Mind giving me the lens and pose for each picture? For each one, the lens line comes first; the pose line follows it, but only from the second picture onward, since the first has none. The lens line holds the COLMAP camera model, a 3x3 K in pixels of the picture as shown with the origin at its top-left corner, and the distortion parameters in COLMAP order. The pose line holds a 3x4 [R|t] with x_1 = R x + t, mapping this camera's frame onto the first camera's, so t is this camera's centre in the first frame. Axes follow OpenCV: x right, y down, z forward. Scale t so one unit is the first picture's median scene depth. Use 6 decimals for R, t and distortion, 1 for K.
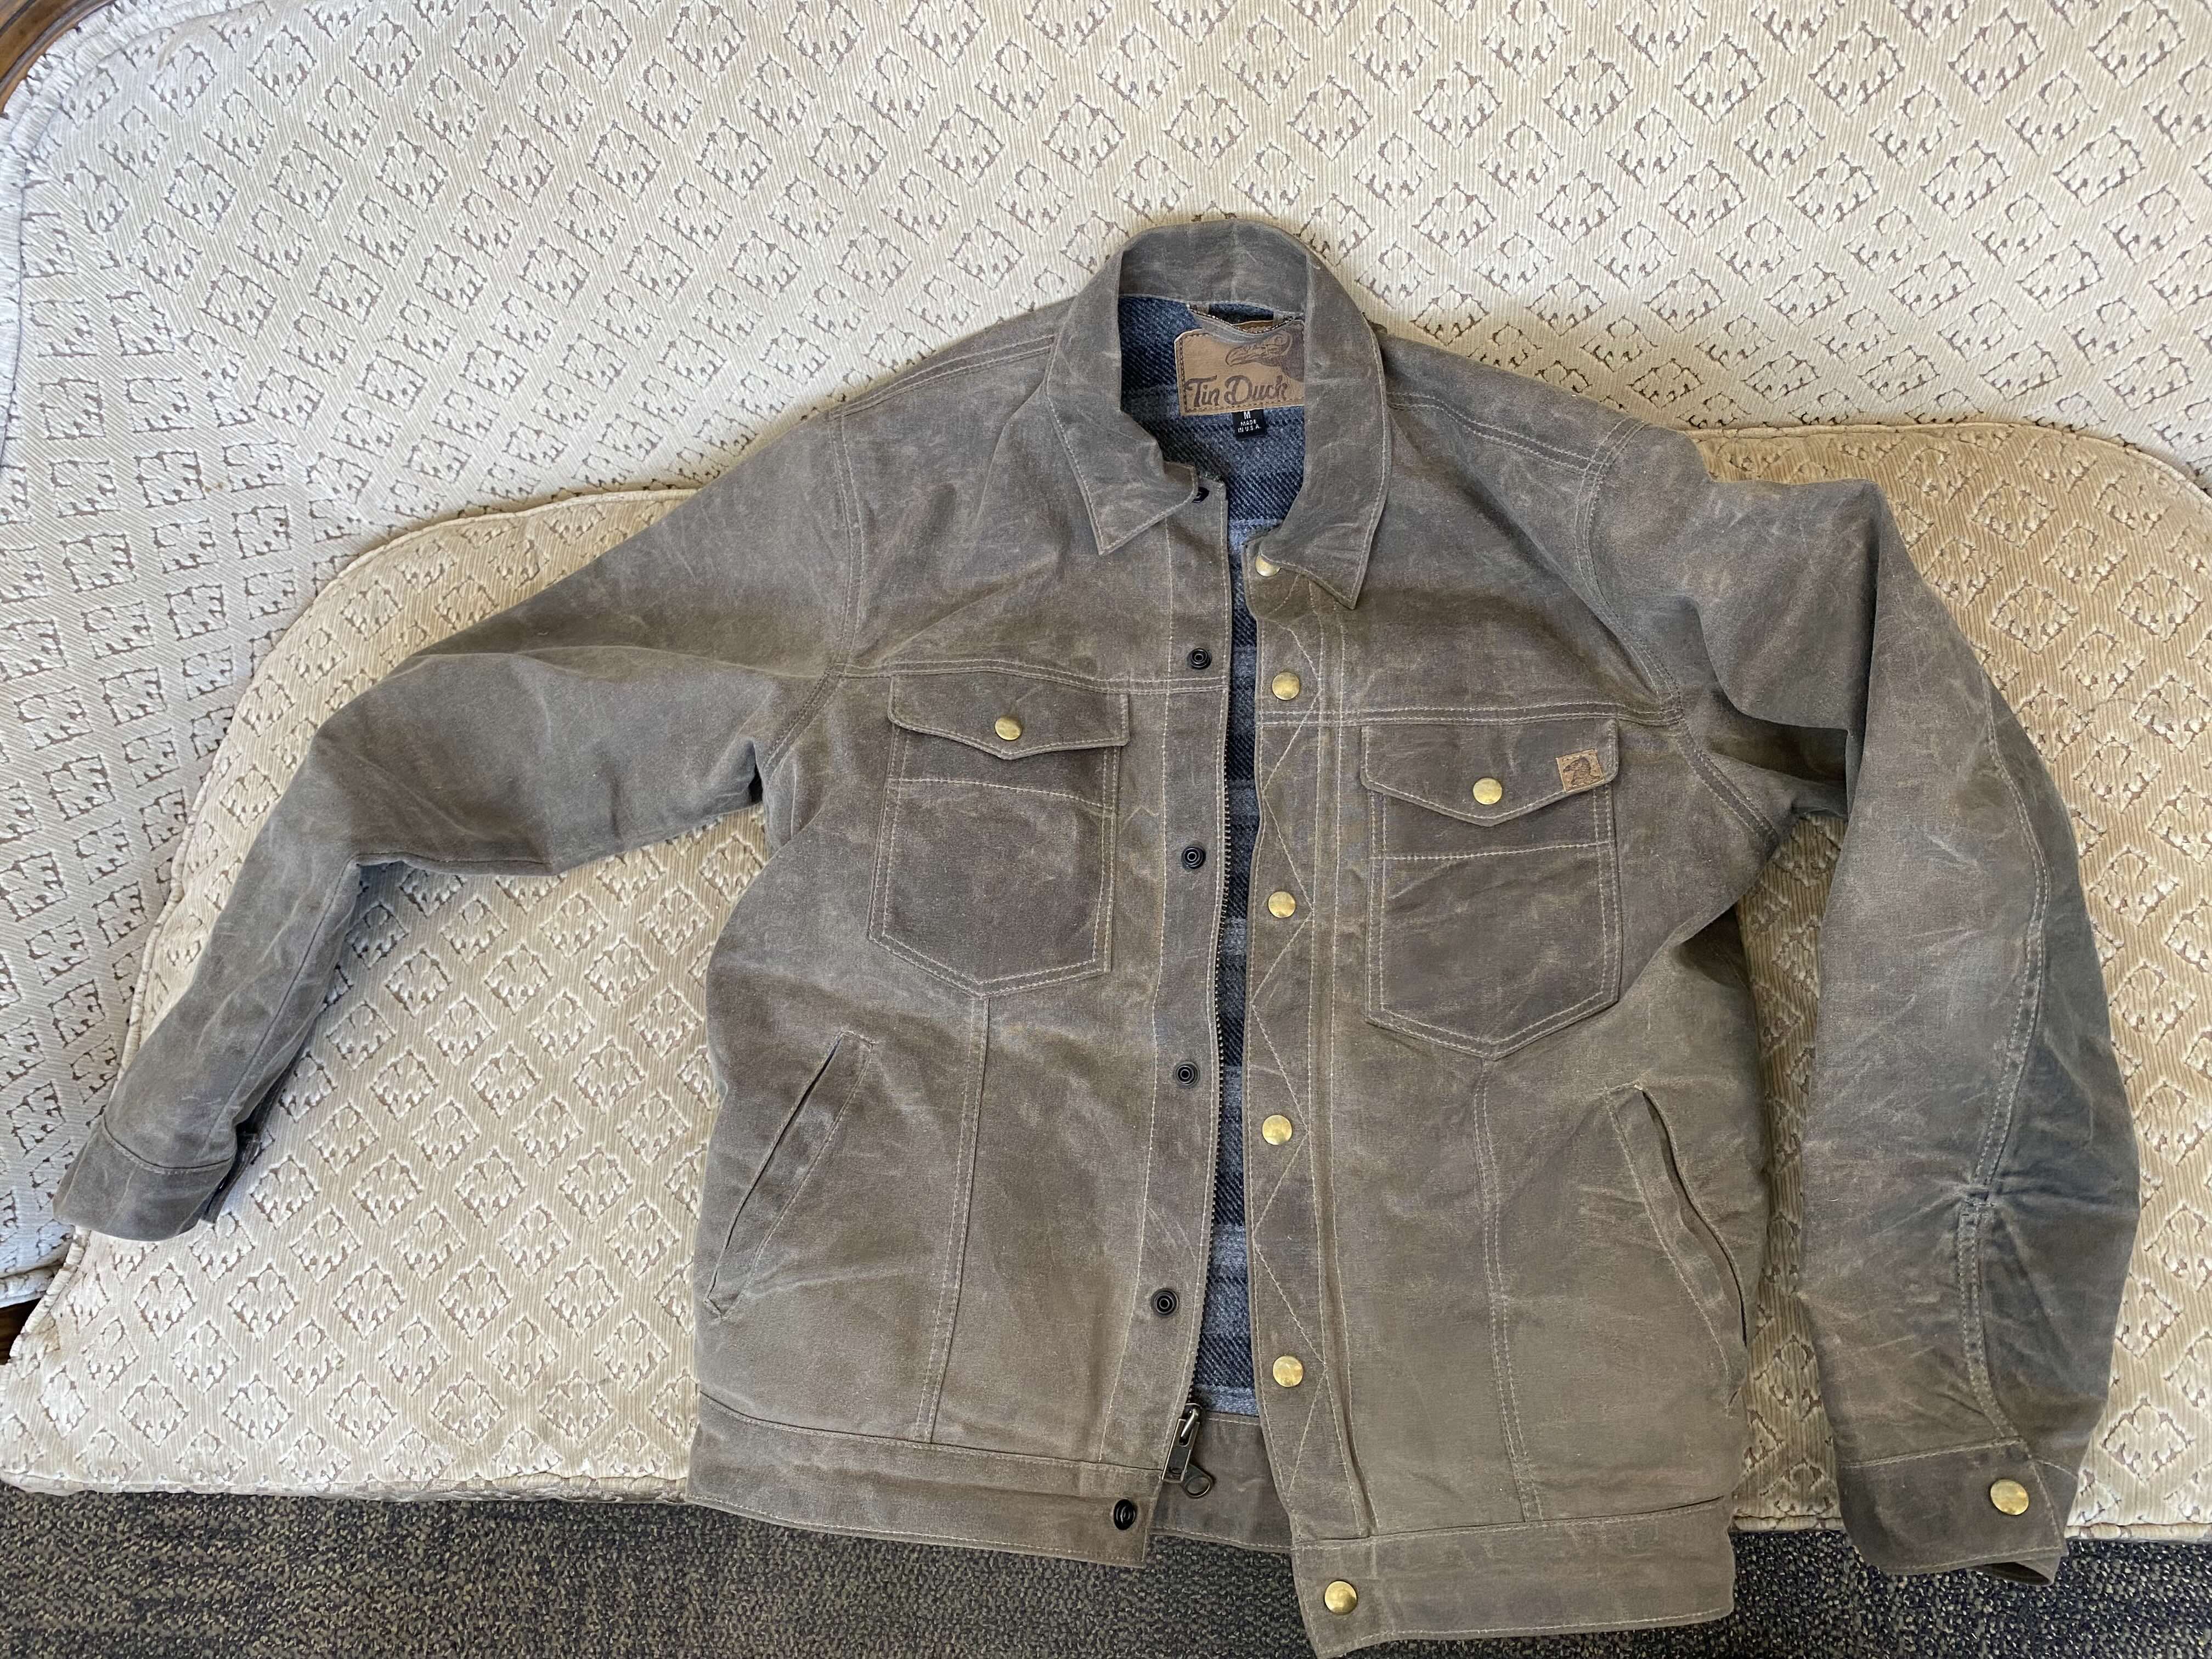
lens RADIAL K [[1644.0, 0, 1111.4], [0, 1644.0, 816.2], [0, 0, 1]] dist [0.001351, 0.007278]
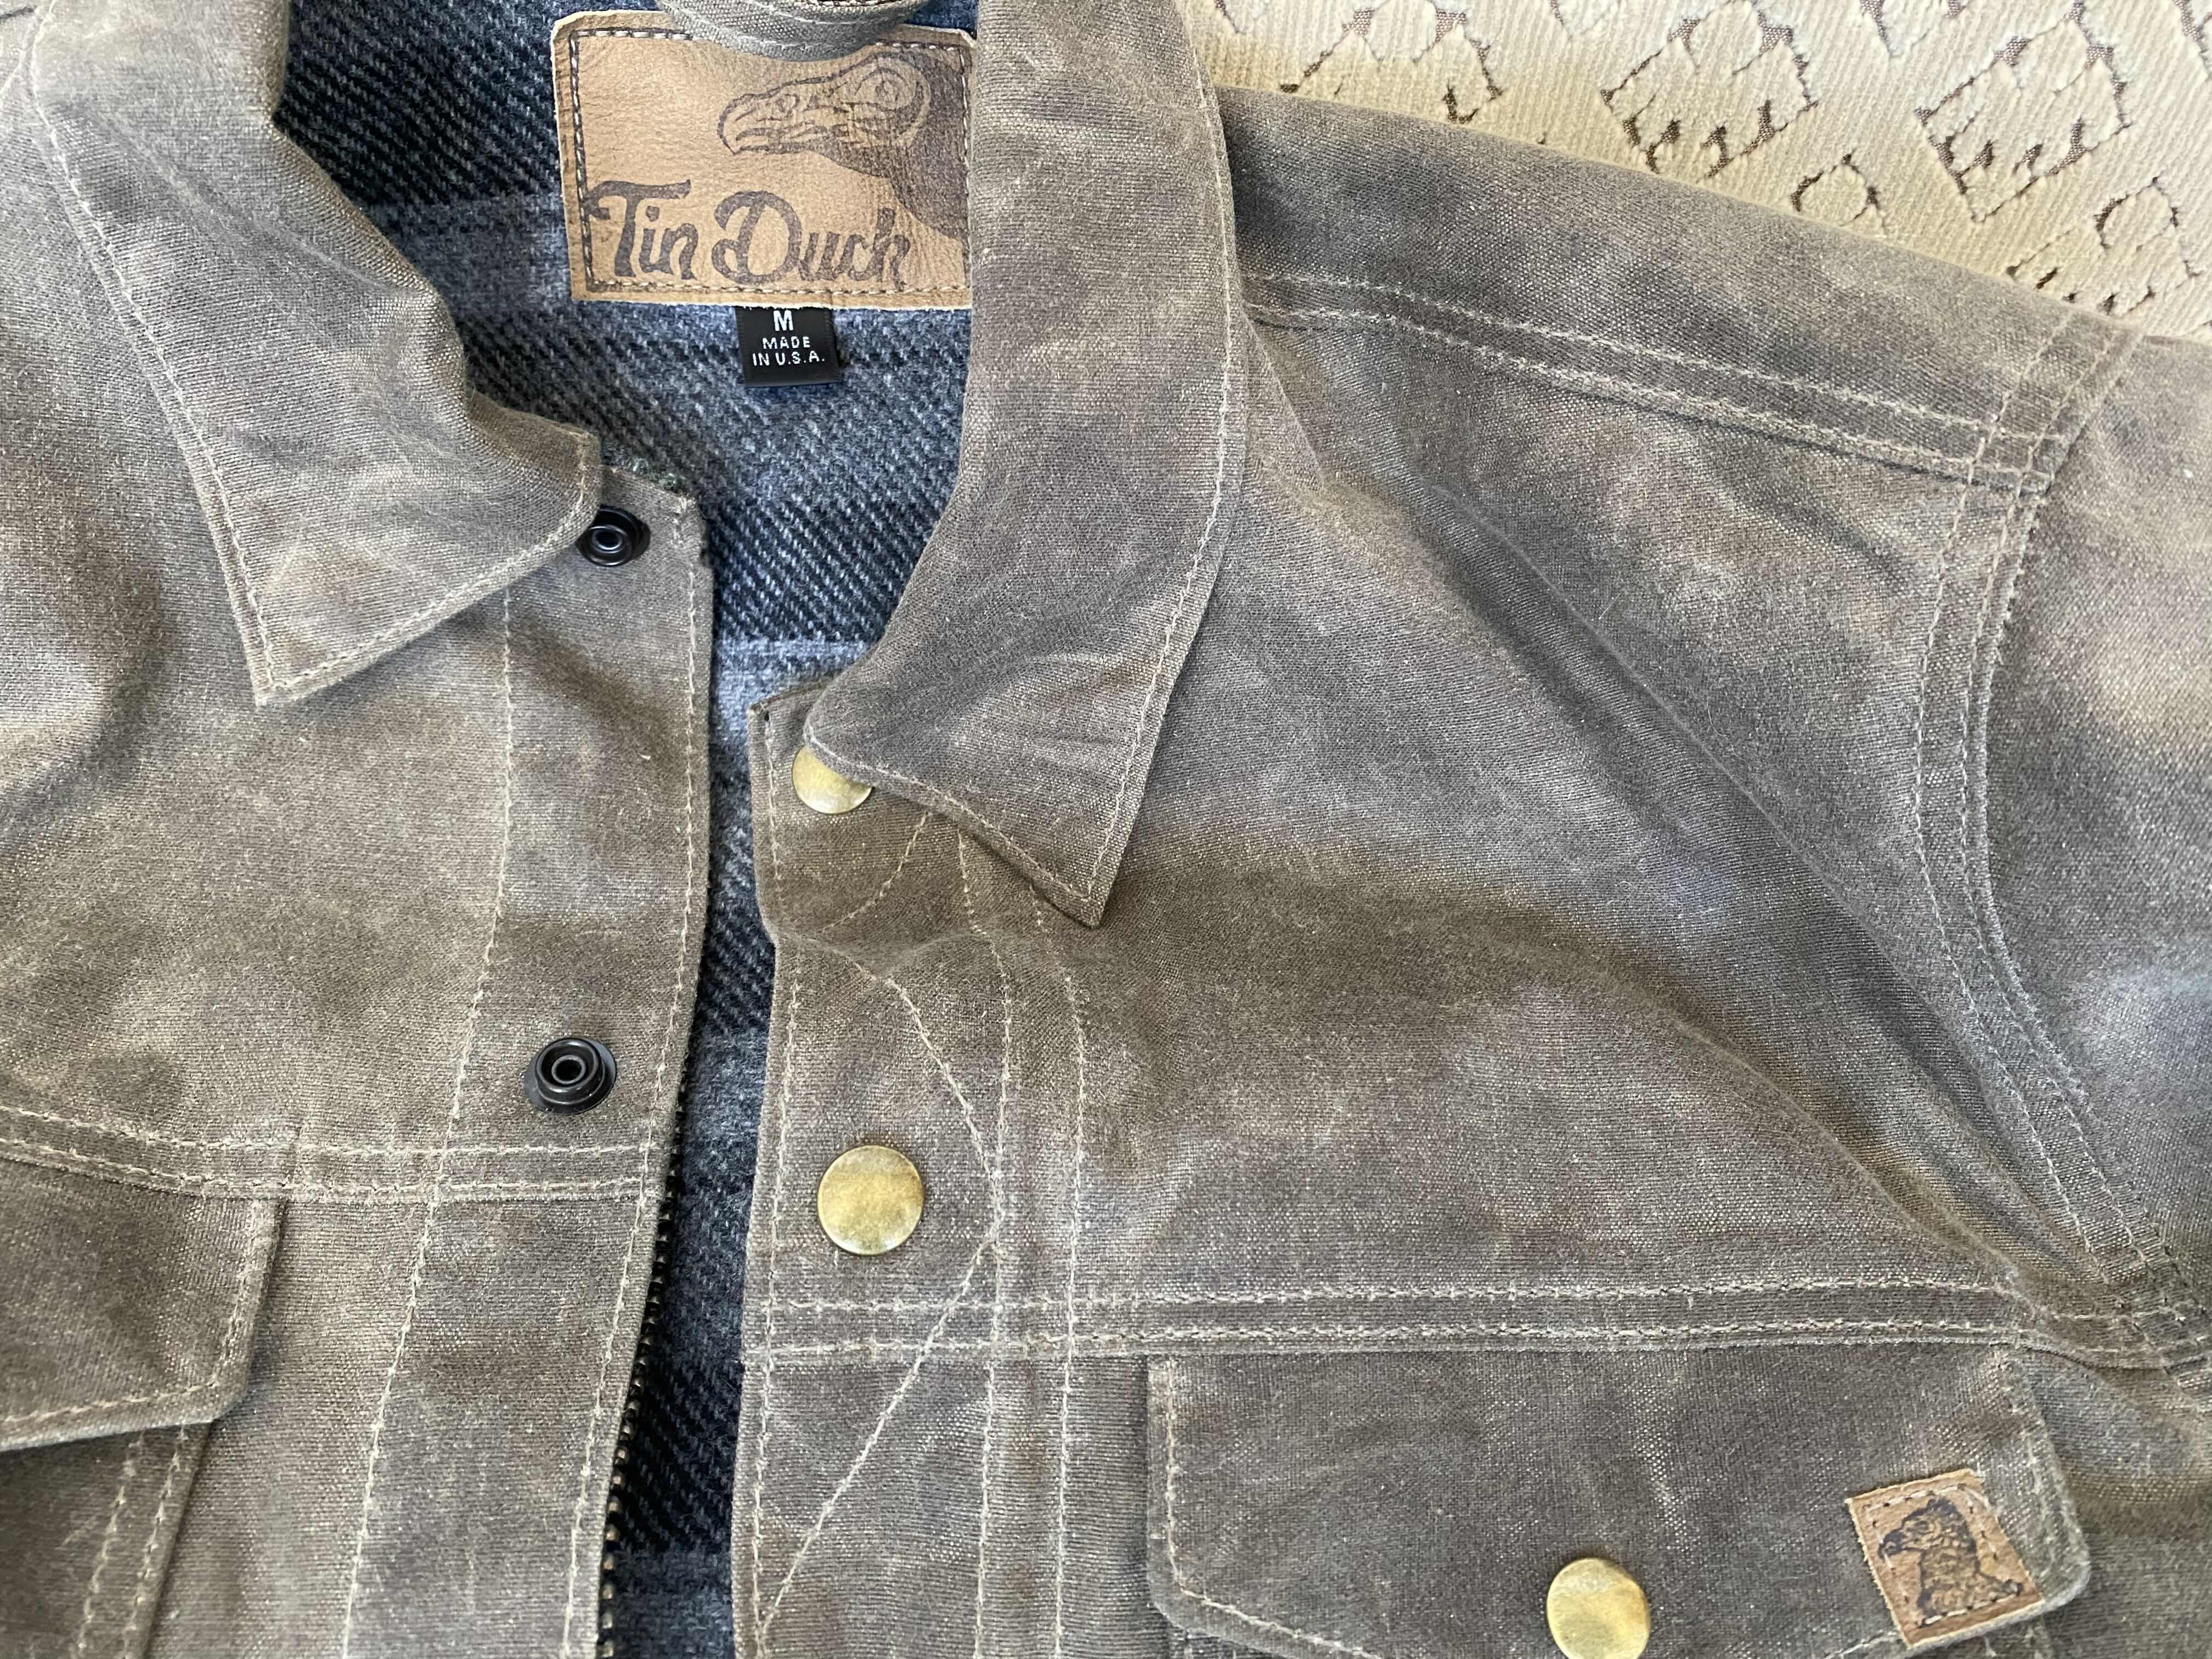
lens RADIAL K [[2229.7, 0, 1063.2], [0, 2229.7, 831.3], [0, 0, 1]] dist [0.108295, 0.007591]
pose [[0.982093, 0.054152, 0.180446, 0.169102], [-0.021633, 0.983878, -0.177526, -0.182677], [-0.187150, 0.170443, 0.967432, 1.568577]]
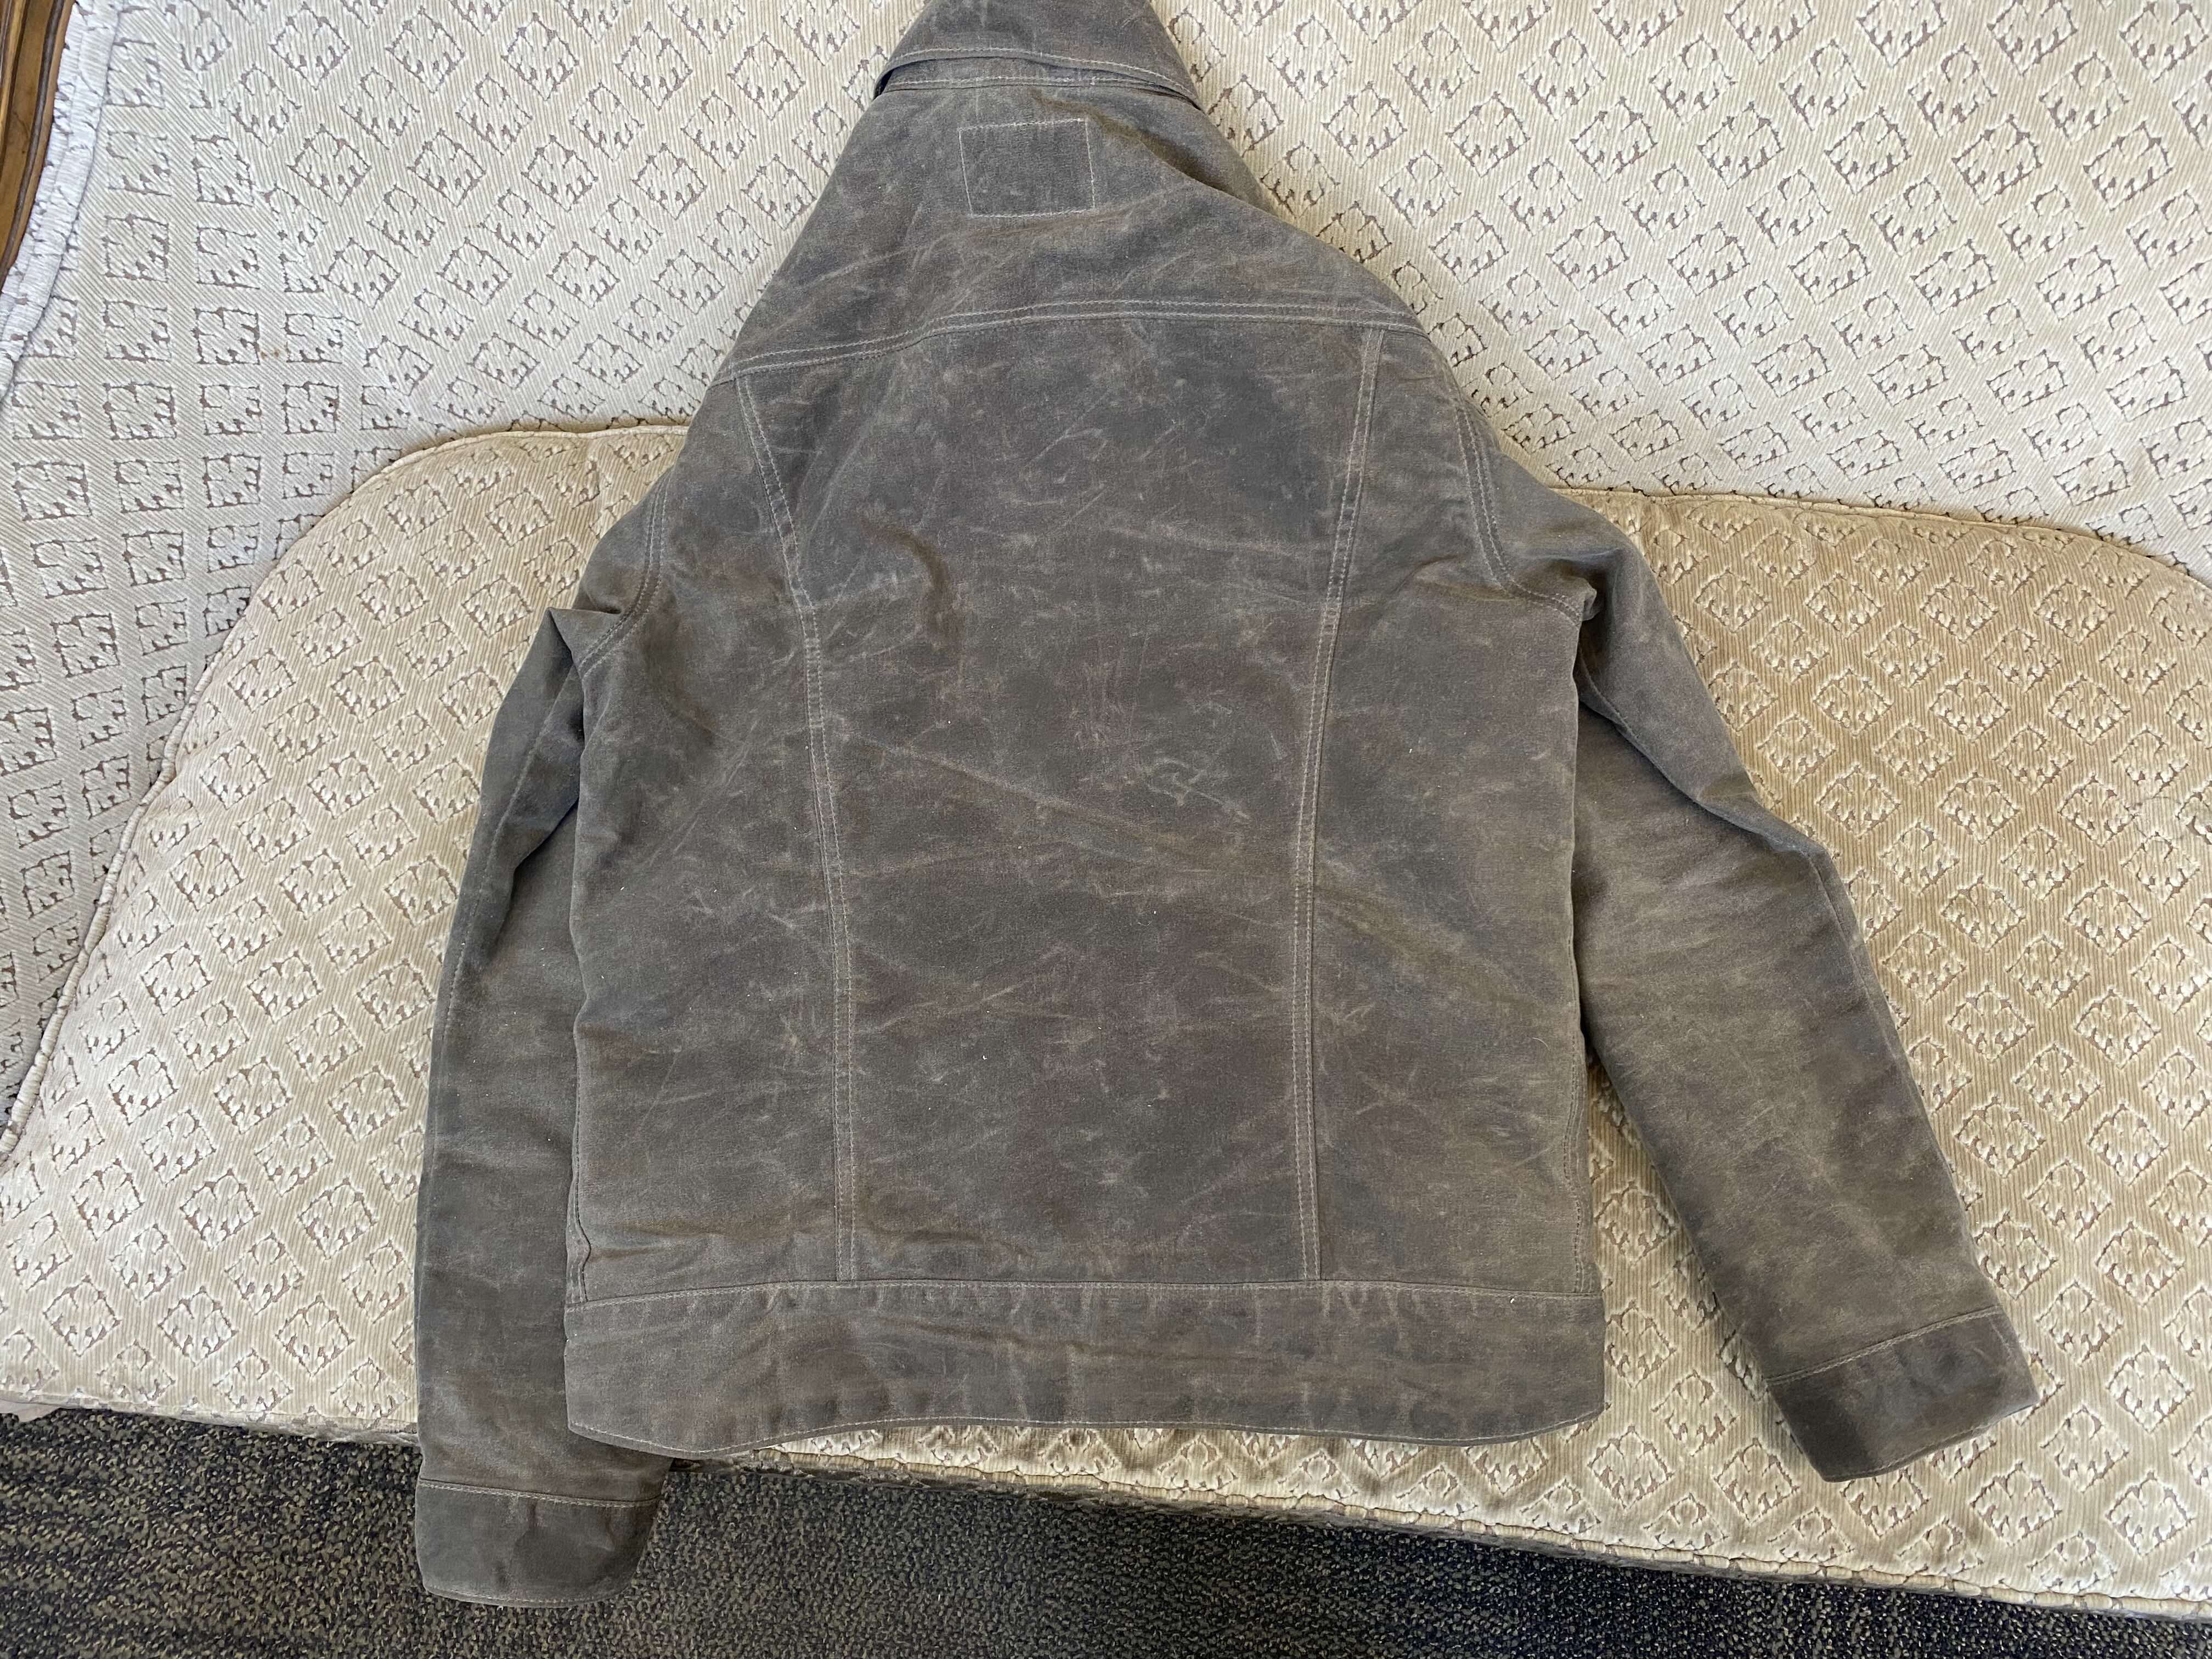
lens RADIAL K [[1655.8, 0, 1095.9], [0, 1655.8, 838.6], [0, 0, 1]] dist [-0.000781, 0.009669]
pose [[0.990168, 0.117419, 0.076032, -0.110722], [-0.114578, 0.992579, -0.040723, 0.062638], [-0.080250, 0.031611, 0.996273, 0.014134]]
